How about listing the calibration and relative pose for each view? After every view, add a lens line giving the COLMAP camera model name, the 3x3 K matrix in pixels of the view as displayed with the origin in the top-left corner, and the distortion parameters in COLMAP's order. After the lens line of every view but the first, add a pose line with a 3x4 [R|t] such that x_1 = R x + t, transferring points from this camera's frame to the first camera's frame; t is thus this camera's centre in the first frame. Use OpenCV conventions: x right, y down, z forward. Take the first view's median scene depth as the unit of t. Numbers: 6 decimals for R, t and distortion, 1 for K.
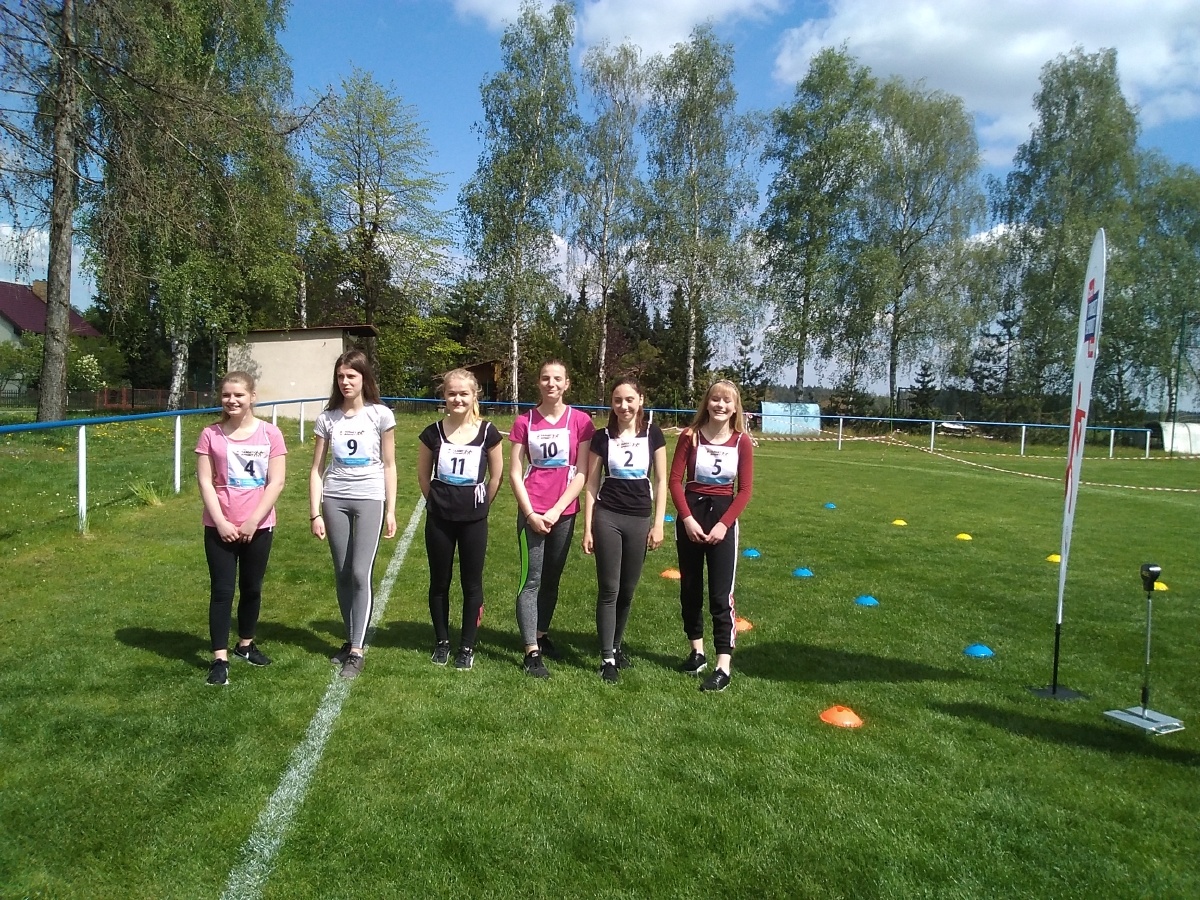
lens RADIAL K [[971.2, 0, 625.0], [0, 971.2, 461.6], [0, 0, 1]] dist [0.044207, -0.029432]
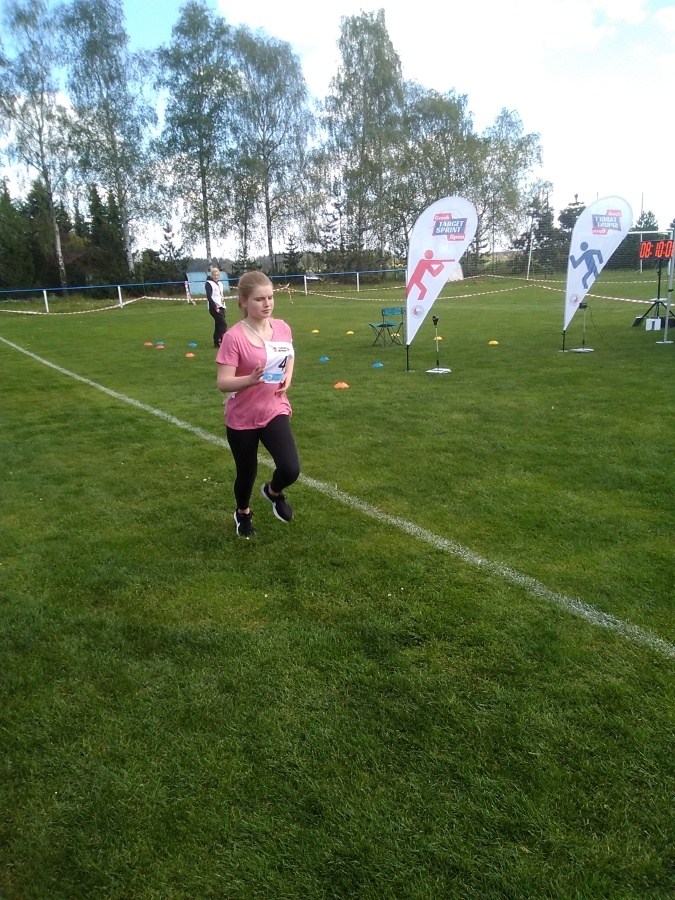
lens RADIAL K [[734.6, 0, 353.6], [0, 734.6, 465.0], [0, 0, 1]] dist [0.056975, -0.079568]
pose [[0.917102, -0.186554, 0.352308, -0.066506], [0.113907, 0.969532, 0.216871, 0.004229], [-0.382032, -0.158763, 0.910410, -0.119491]]
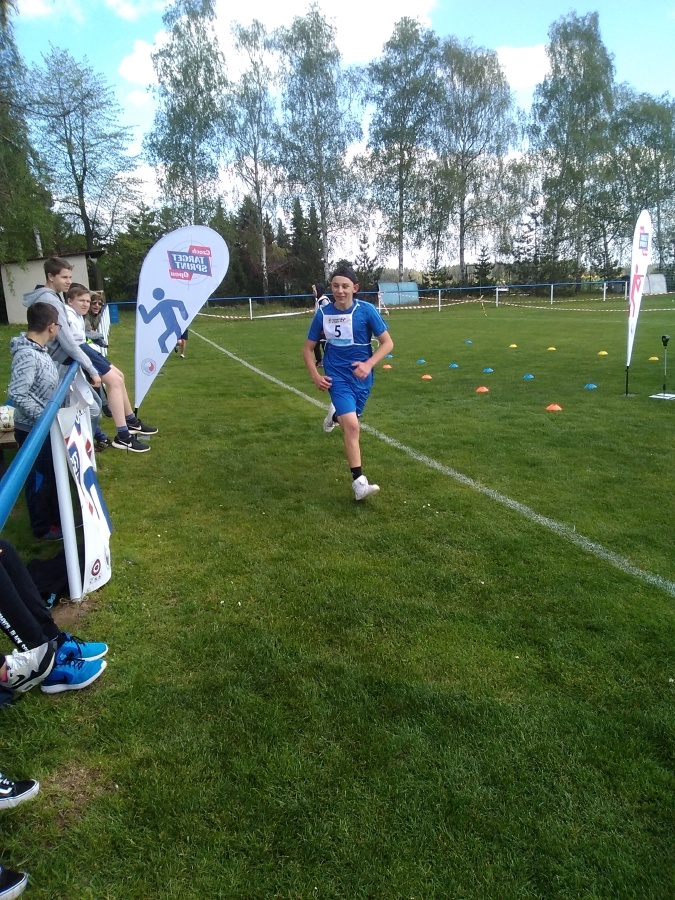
lens RADIAL K [[725.0, 0, 353.2], [0, 725.0, 474.2], [0, 0, 1]] dist [0.047683, -0.058744]
pose [[0.984098, -0.117055, 0.133600, -0.073775], [0.089603, 0.976577, 0.195621, 0.001352], [-0.153369, -0.180540, 0.971537, -0.104387]]
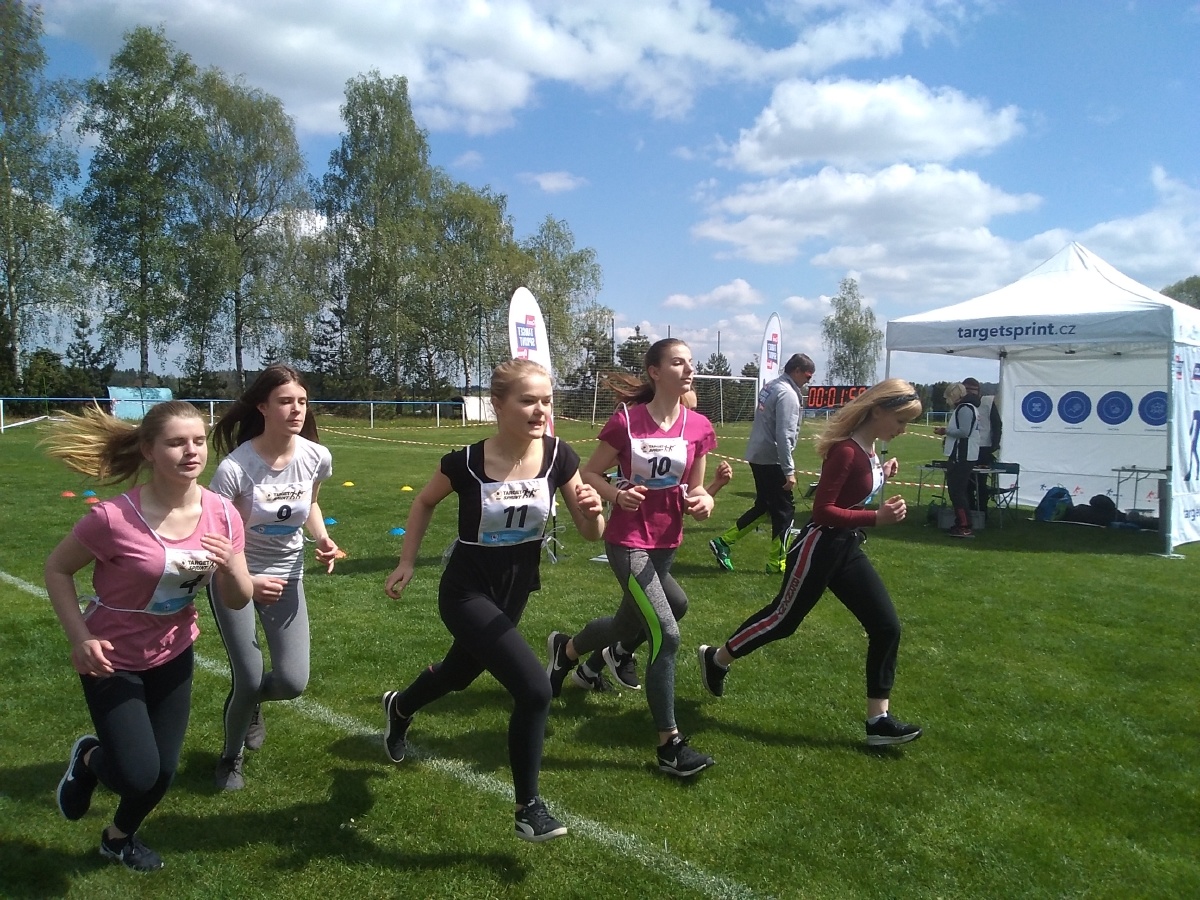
lens RADIAL K [[950.6, 0, 594.5], [0, 950.6, 500.5], [0, 0, 1]] dist [0.061777, -0.097644]
pose [[0.782949, -0.098664, 0.614213, -0.074920], [0.059807, 0.994707, 0.083548, 0.000314], [-0.619205, -0.028679, 0.784706, -0.050263]]
